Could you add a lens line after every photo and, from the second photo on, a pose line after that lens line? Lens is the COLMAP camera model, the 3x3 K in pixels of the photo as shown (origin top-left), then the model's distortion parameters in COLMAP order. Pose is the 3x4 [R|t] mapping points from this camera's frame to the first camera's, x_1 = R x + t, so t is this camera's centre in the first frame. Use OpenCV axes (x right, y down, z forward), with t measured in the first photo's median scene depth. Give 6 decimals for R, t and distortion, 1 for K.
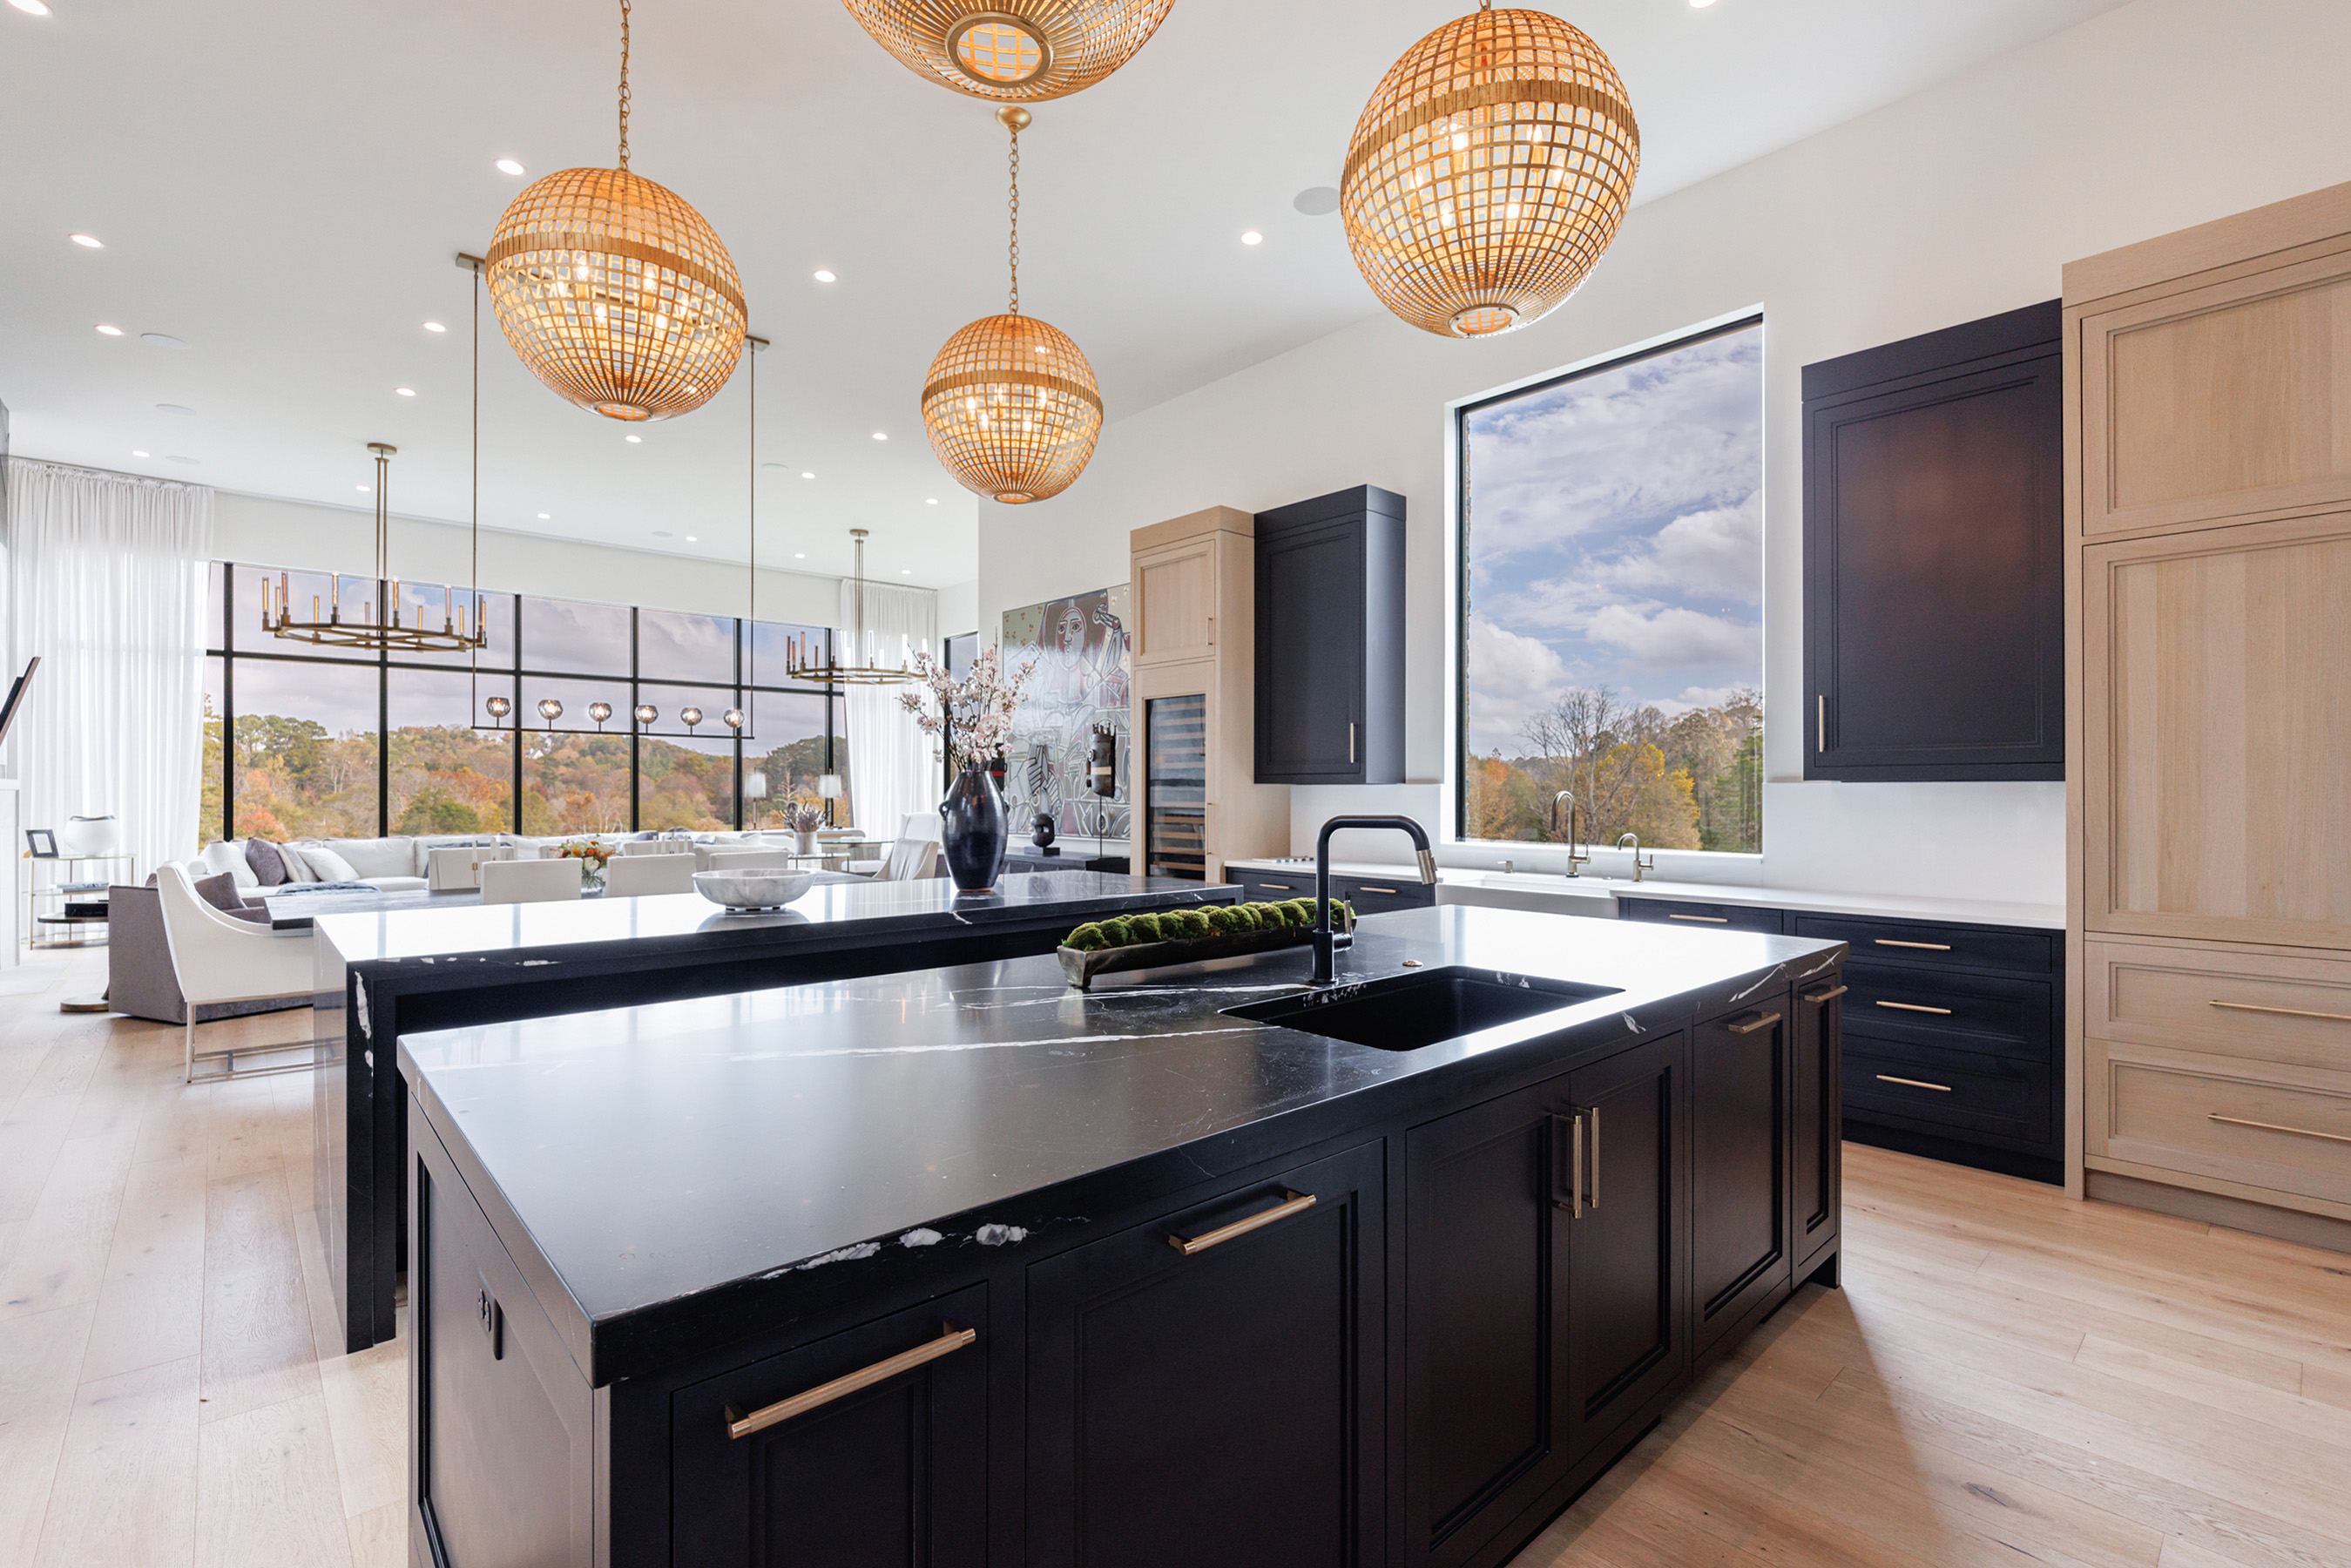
lens RADIAL K [[1081.9, 0, 1200.9], [0, 1081.9, 787.9], [0, 0, 1]] dist [-0.008984, 0.003914]
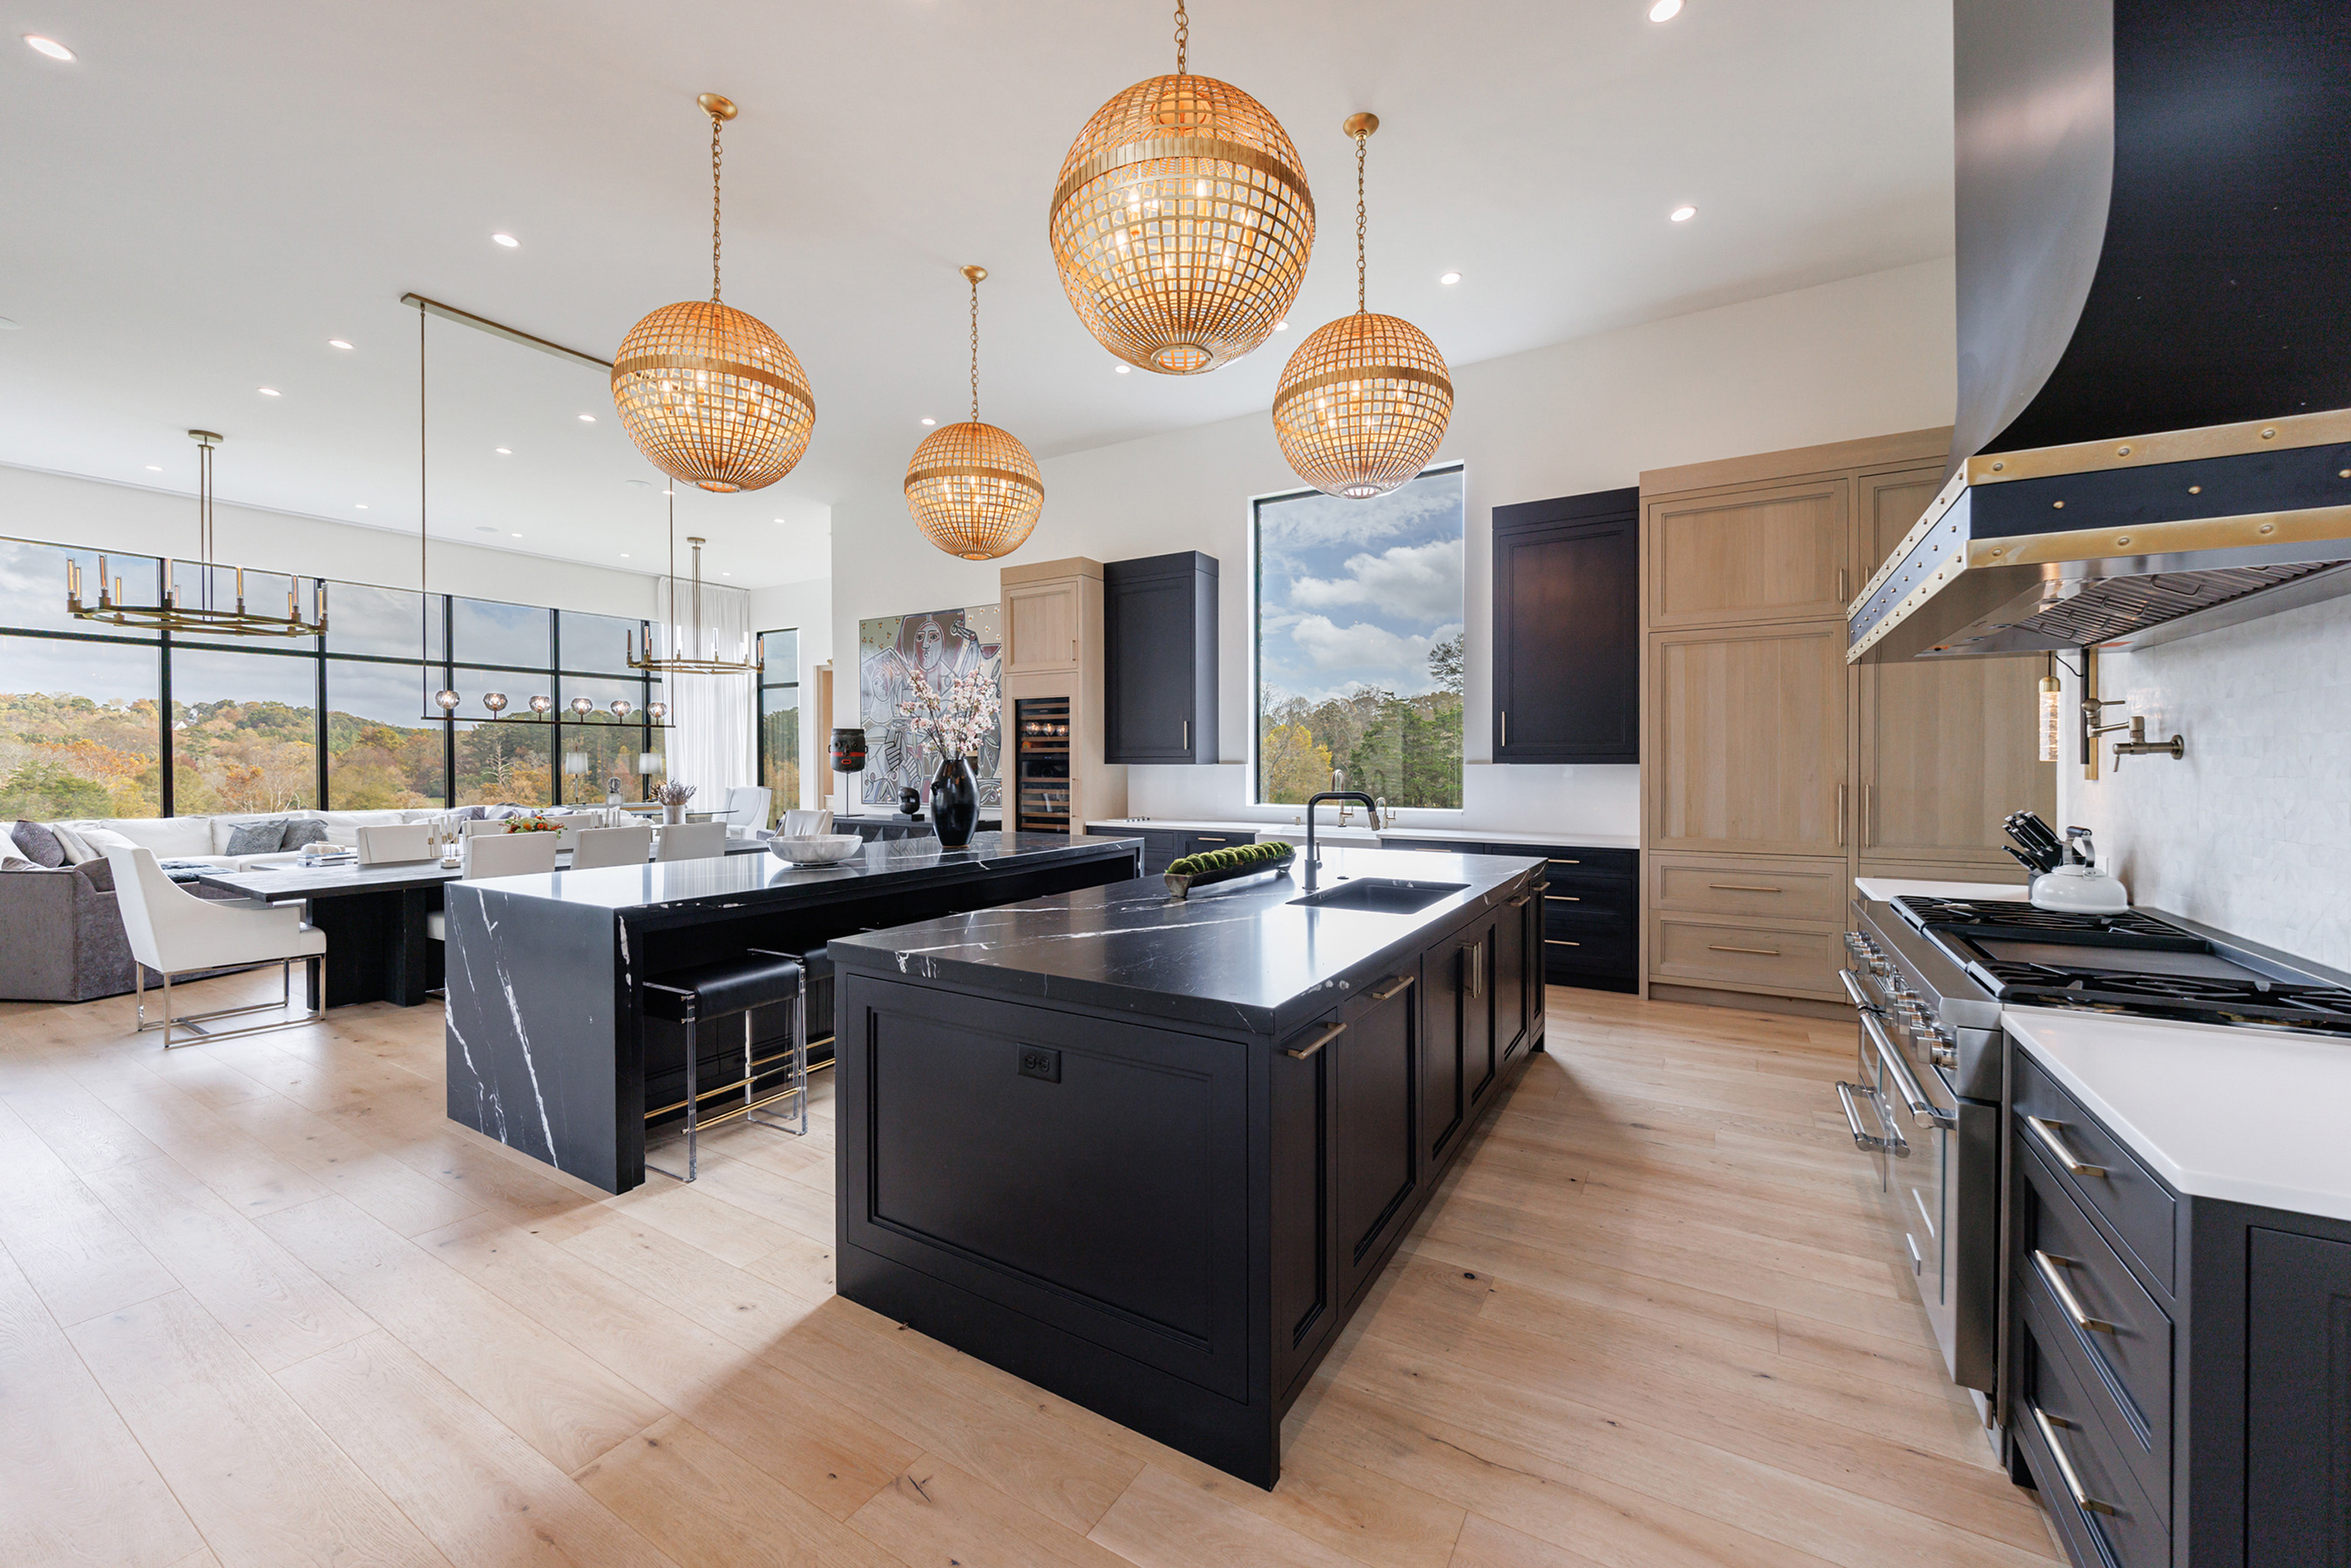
lens RADIAL K [[921.2, 0, 1171.2], [0, 921.2, 769.6], [0, 0, 1]] dist [-0.000382, -0.000812]
pose [[0.962939, -0.007046, 0.269627, -0.285656], [0.003665, 0.999908, 0.013044, -0.017954], [-0.269694, -0.011572, 0.962876, -0.205721]]
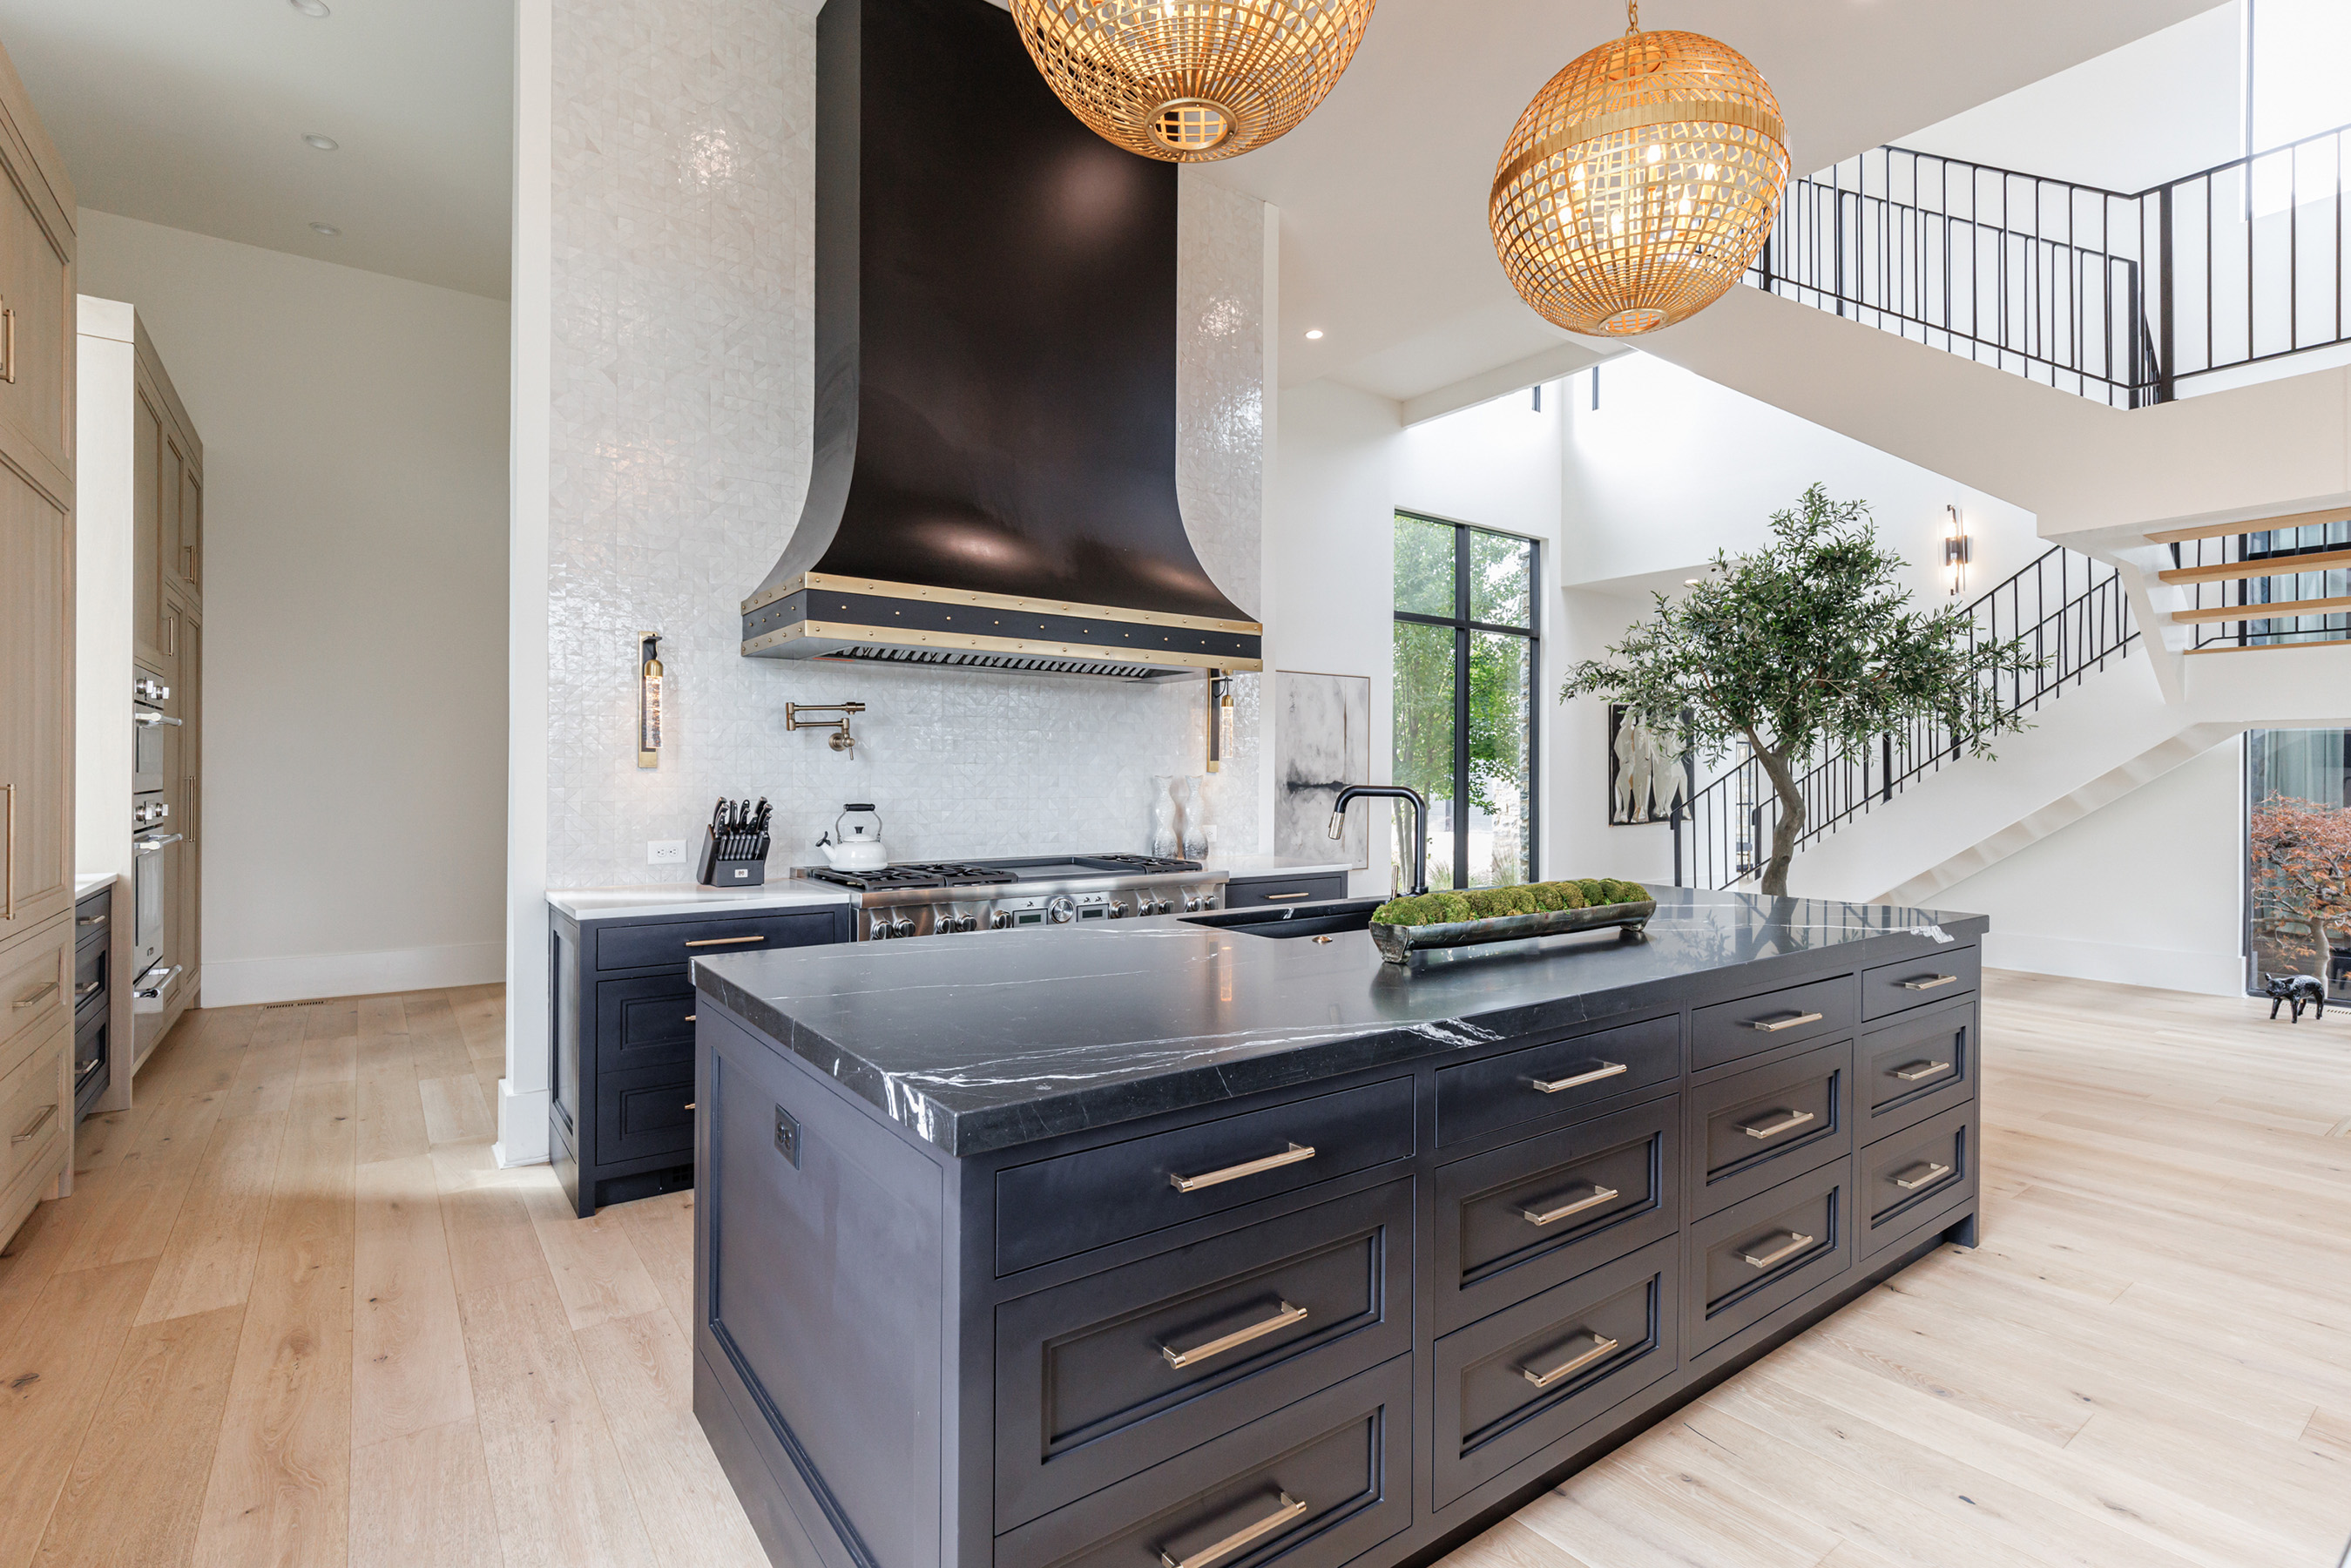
lens RADIAL K [[1081.9, 0, 1175.2], [0, 1081.9, 780.4], [0, 0, 1]] dist [-0.008984, 0.003914]
pose [[-0.993300, -0.000198, 0.115566, 0.113239], [-0.001057, 0.999972, -0.007364, 0.019042], [-0.115561, -0.007436, -0.993273, 1.163293]]
